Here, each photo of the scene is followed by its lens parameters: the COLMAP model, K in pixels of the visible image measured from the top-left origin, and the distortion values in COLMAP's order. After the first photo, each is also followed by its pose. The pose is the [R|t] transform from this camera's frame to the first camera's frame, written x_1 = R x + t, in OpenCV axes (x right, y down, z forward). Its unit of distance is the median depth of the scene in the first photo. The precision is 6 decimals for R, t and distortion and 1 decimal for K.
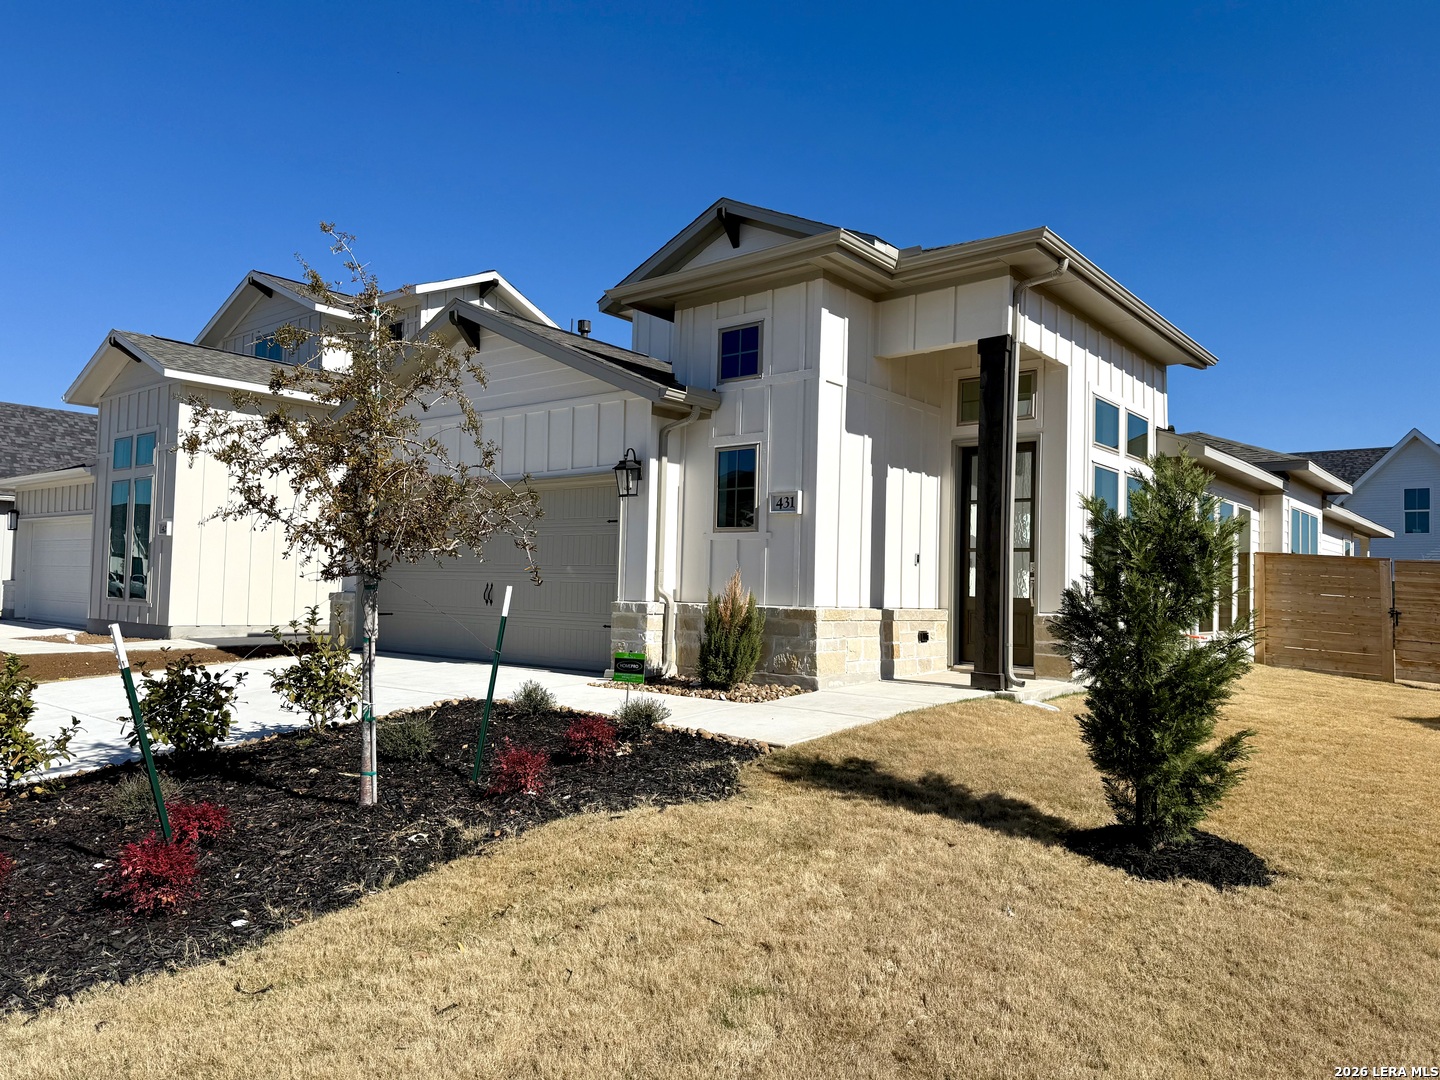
lens RADIAL K [[997.3, 0, 724.5], [0, 997.3, 546.4], [0, 0, 1]] dist [0.133546, -0.231494]
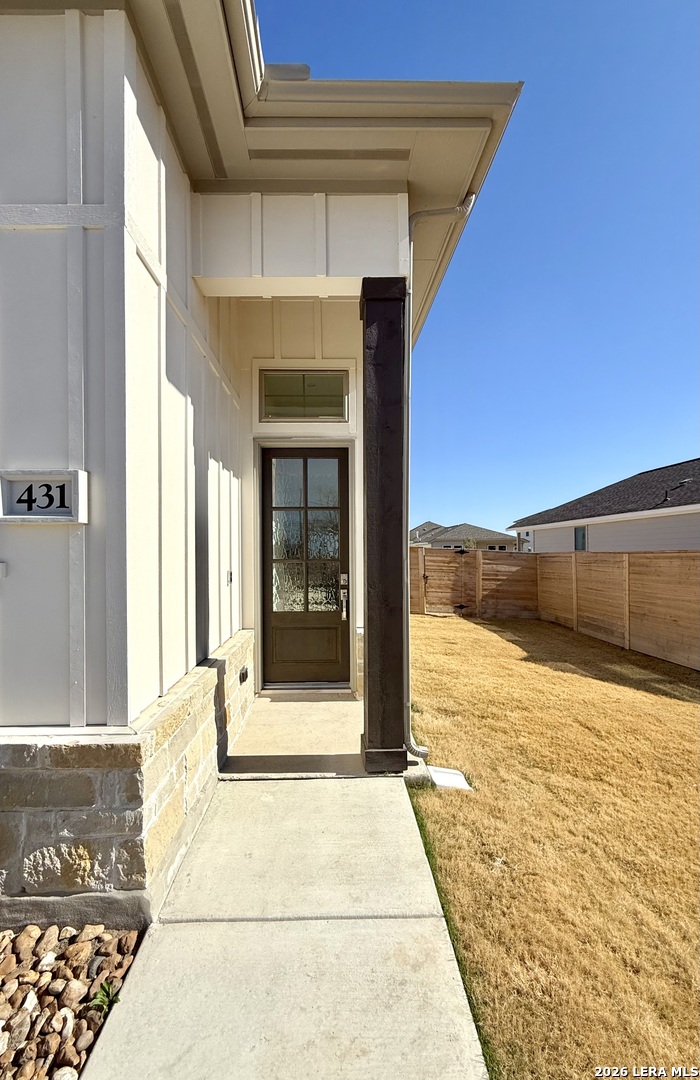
lens RADIAL K [[455.6, 0, 348.7], [0, 455.6, 552.9], [0, 0, 1]] dist [-0.000095, -0.000108]
pose [[0.760340, -0.029707, 0.648846, 0.030470], [-0.002395, 0.998819, 0.048537, -0.027593], [-0.649521, -0.038459, 0.759370, 0.718849]]
